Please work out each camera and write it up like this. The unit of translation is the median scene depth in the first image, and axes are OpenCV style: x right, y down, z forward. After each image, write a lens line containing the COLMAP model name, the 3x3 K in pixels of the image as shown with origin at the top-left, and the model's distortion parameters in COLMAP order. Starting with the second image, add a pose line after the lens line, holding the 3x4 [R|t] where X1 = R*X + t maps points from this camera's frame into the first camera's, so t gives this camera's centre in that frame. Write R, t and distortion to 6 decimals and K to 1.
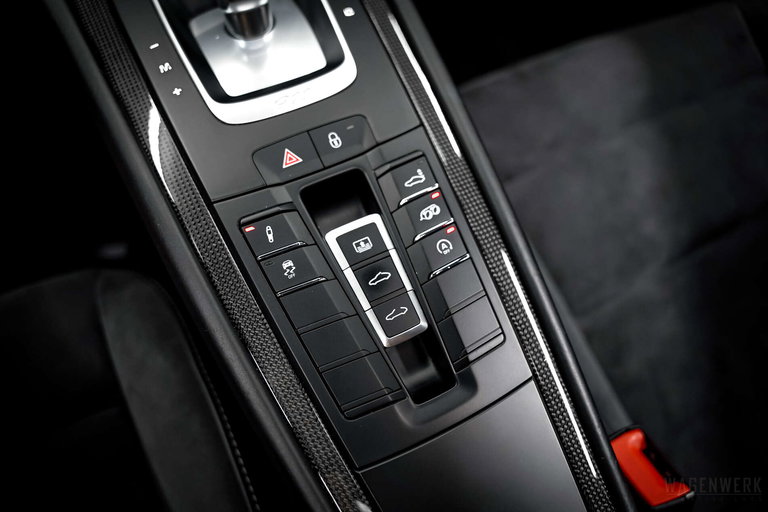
lens RADIAL K [[525.1, 0, 384.0], [0, 525.1, 256.0], [0, 0, 1]] dist [-0.178404, 0.120044]
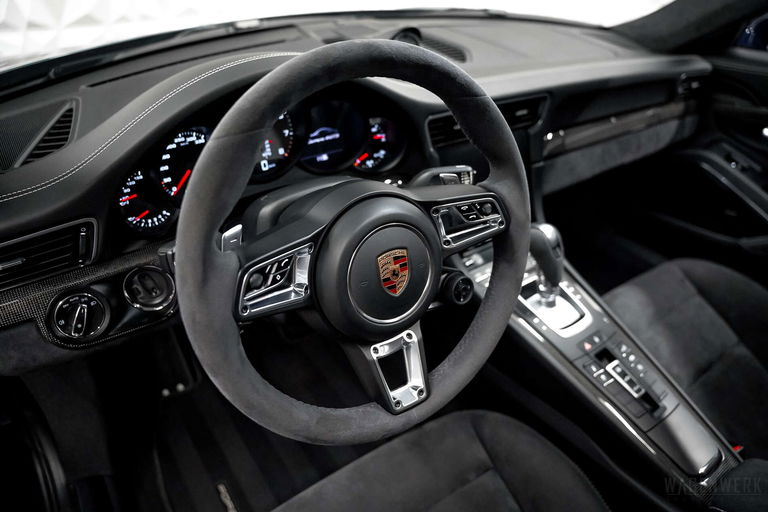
lens RADIAL K [[525.1, 0, 384.0], [0, 525.1, 256.0], [0, 0, 1]] dist [-0.178404, 0.120044]
pose [[0.990274, -0.069040, 0.120796, -1.699603], [0.113400, 0.903536, -0.413235, 0.442915], [-0.080614, 0.422914, 0.902577, -1.866060]]
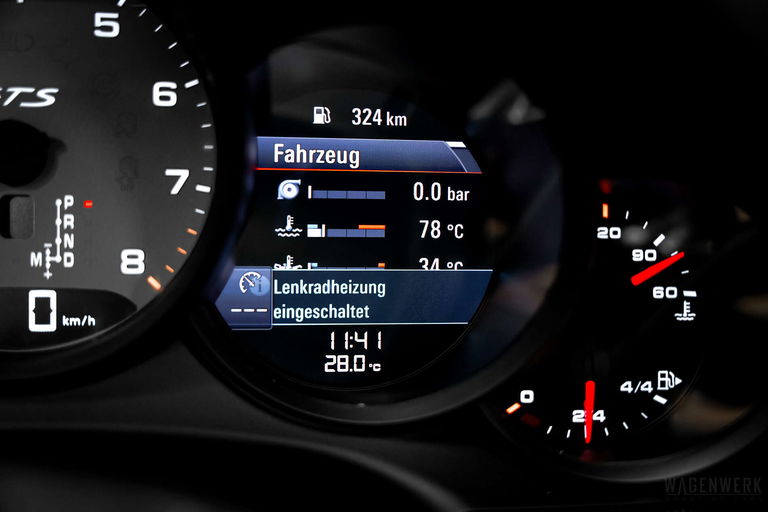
lens RADIAL K [[874.4, 0, 384.0], [0, 874.4, 256.0], [0, 0, 1]] dist [-0.066230, 0.007940]
pose [[0.939527, 0.130973, -0.316442, -1.309657], [-0.307112, 0.731115, -0.609224, -0.774544], [0.151563, 0.669565, 0.727125, -0.219333]]
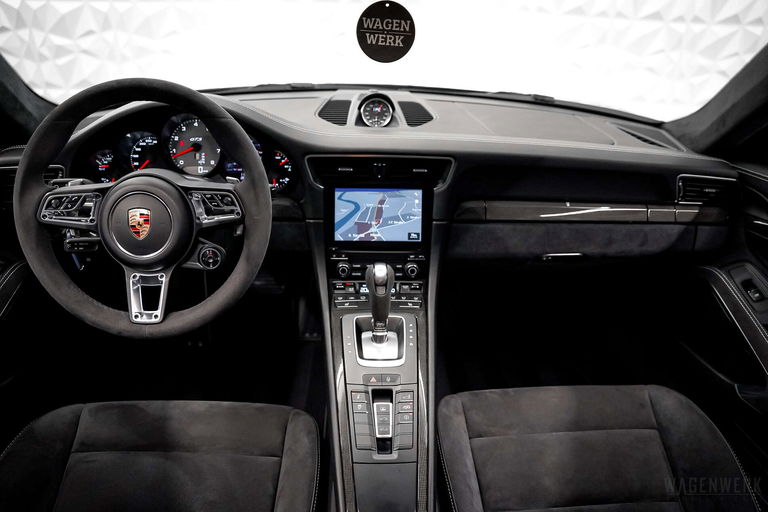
lens RADIAL K [[525.1, 0, 384.0], [0, 525.1, 256.0], [0, 0, 1]] dist [-0.178404, 0.120044]
pose [[0.909863, 0.188264, -0.369737, 0.935142], [-0.363039, 0.792676, -0.489762, 0.764942], [0.200877, 0.579845, 0.789574, -2.004867]]
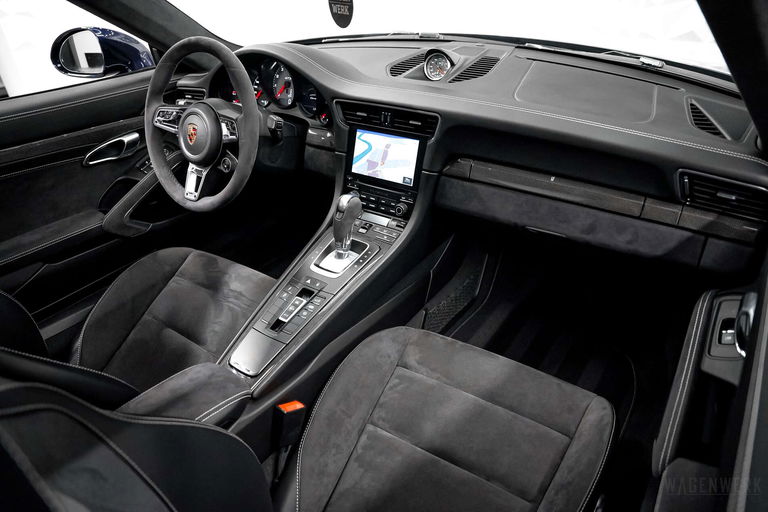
lens RADIAL K [[525.1, 0, 384.0], [0, 525.1, 256.0], [0, 0, 1]] dist [-0.178404, 0.120044]
pose [[0.470027, 0.435051, -0.767988, 3.215621], [-0.726978, 0.684265, -0.057304, -0.519321], [0.500577, 0.585244, 0.637896, -1.486926]]
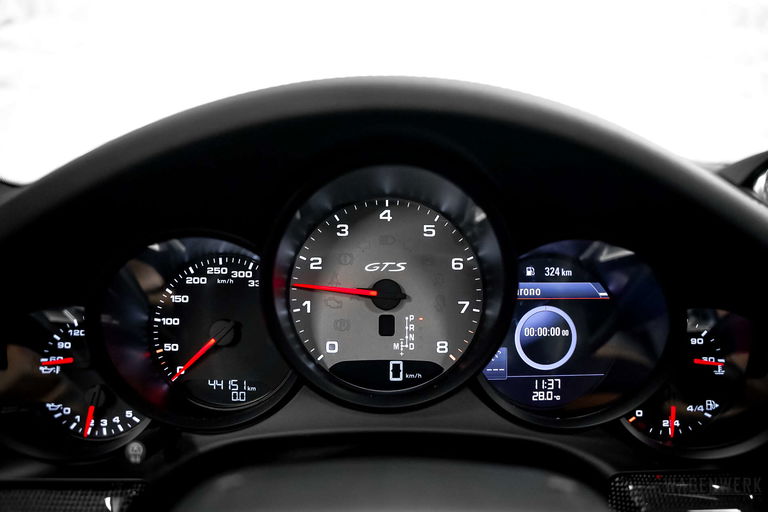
lens RADIAL K [[525.1, 0, 384.0], [0, 525.1, 256.0], [0, 0, 1]] dist [-0.178404, 0.120044]
pose [[0.893630, 0.092145, -0.439244, -1.496722], [-0.378320, 0.681190, -0.626781, -0.632552], [0.241454, 0.726285, 0.643592, -0.482334]]
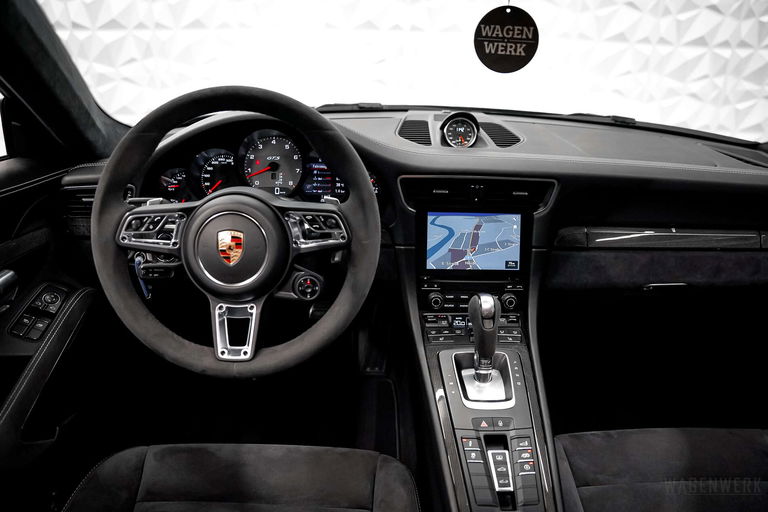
lens RADIAL K [[525.1, 0, 384.0], [0, 525.1, 256.0], [0, 0, 1]] dist [-0.178404, 0.120044]
pose [[0.894966, 0.170934, -0.412088, 0.341436], [-0.385097, 0.762343, -0.520128, 0.801628], [0.225246, 0.624191, 0.748098, -1.864197]]
